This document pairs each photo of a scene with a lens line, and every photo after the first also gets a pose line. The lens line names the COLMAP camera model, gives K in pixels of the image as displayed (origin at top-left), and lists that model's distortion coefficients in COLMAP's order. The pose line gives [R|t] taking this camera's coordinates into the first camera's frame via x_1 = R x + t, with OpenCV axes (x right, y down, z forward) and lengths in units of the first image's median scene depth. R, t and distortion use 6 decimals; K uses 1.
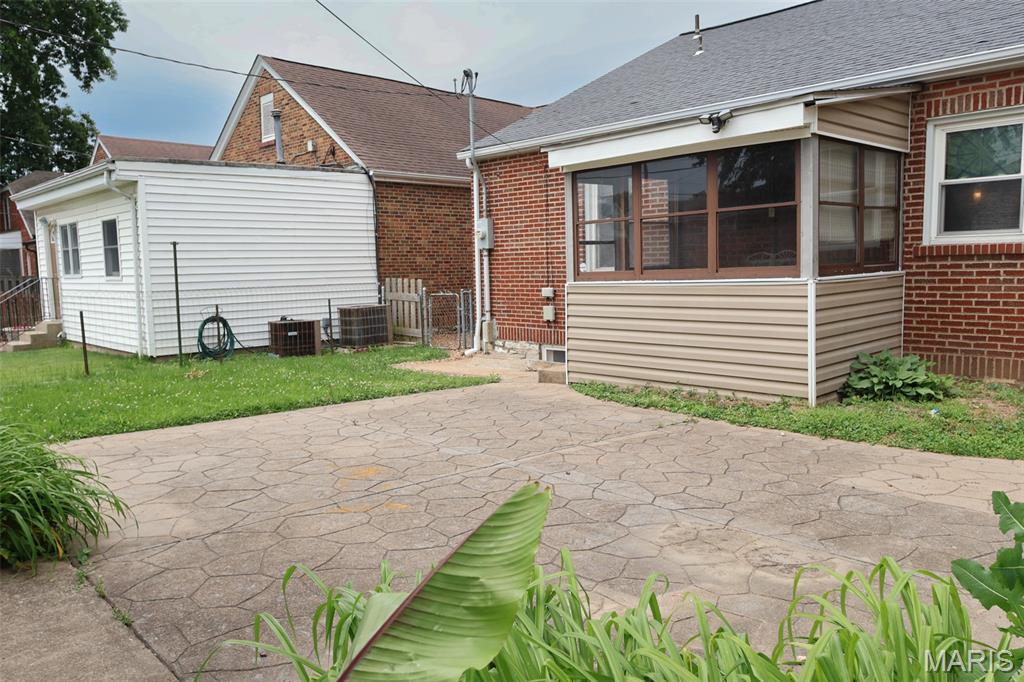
lens RADIAL K [[769.5, 0, 511.5], [0, 769.5, 341.0], [0, 0, 1]] dist [-0.003054, -0.008775]
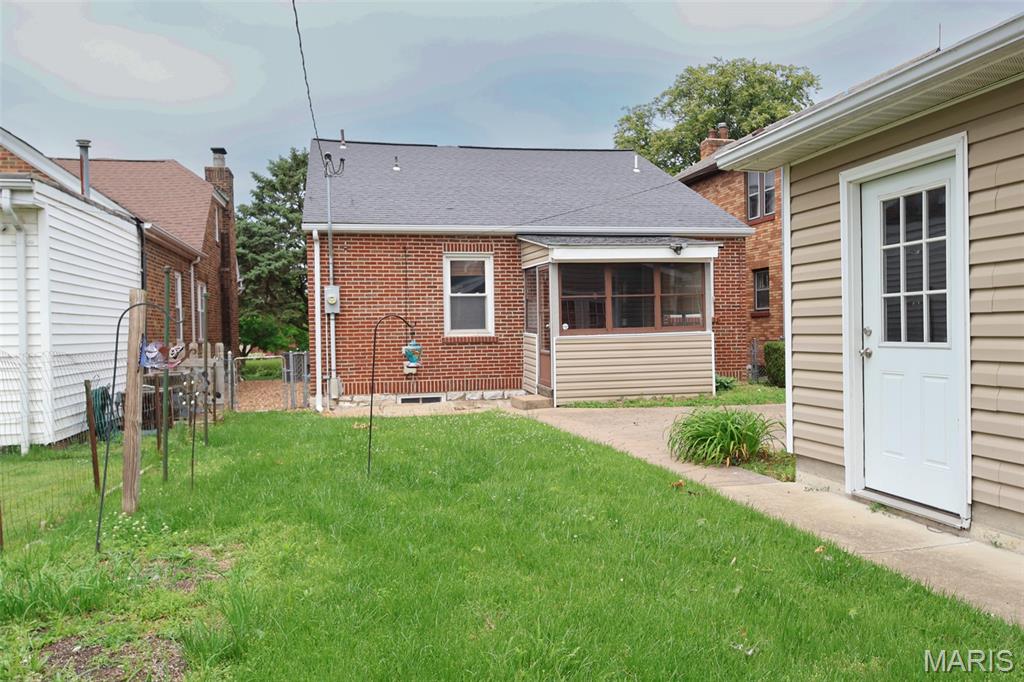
lens RADIAL K [[769.5, 0, 512.4], [0, 769.5, 338.5], [0, 0, 1]] dist [-0.003054, -0.008775]
pose [[0.507099, 0.003081, 0.861883, -0.856261], [0.091271, 0.994179, -0.057254, 0.002521], [-0.857042, 0.107698, 0.503866, 0.231700]]
